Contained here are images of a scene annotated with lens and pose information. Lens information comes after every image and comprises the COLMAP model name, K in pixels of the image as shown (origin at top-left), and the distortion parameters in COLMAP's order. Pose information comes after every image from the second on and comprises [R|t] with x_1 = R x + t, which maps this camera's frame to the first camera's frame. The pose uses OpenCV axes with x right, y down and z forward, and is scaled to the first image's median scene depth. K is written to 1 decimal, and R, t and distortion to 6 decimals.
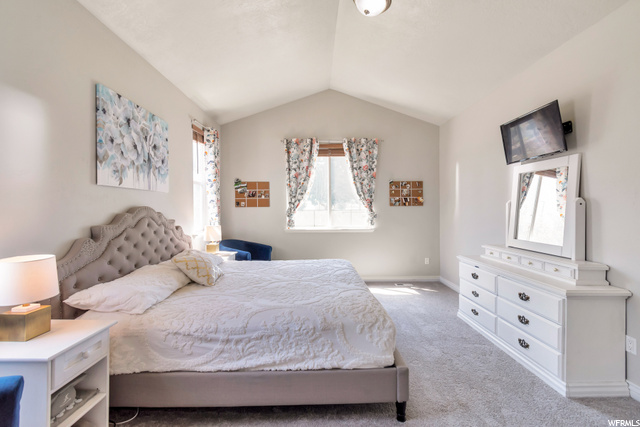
lens RADIAL K [[285.5, 0, 319.5], [0, 285.5, 209.5], [0, 0, 1]] dist [0.001309, 0.000229]
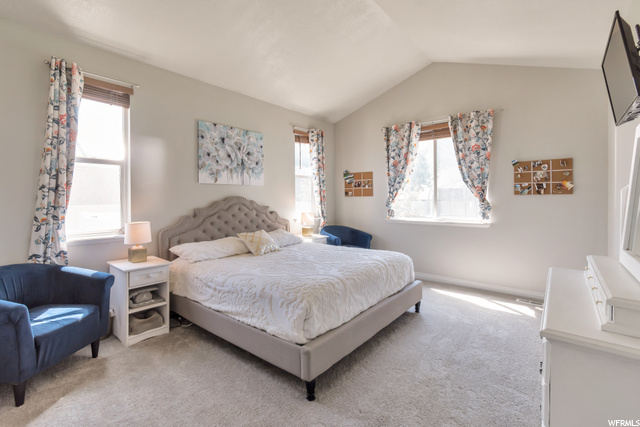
lens RADIAL K [[295.9, 0, 317.5], [0, 295.9, 200.6], [0, 0, 1]] dist [-0.000994, -0.000079]
pose [[0.759324, 0.007523, -0.650669, 0.438128], [-0.003701, 0.999967, 0.007243, -0.000712], [0.650702, -0.003091, 0.759327, 0.084465]]
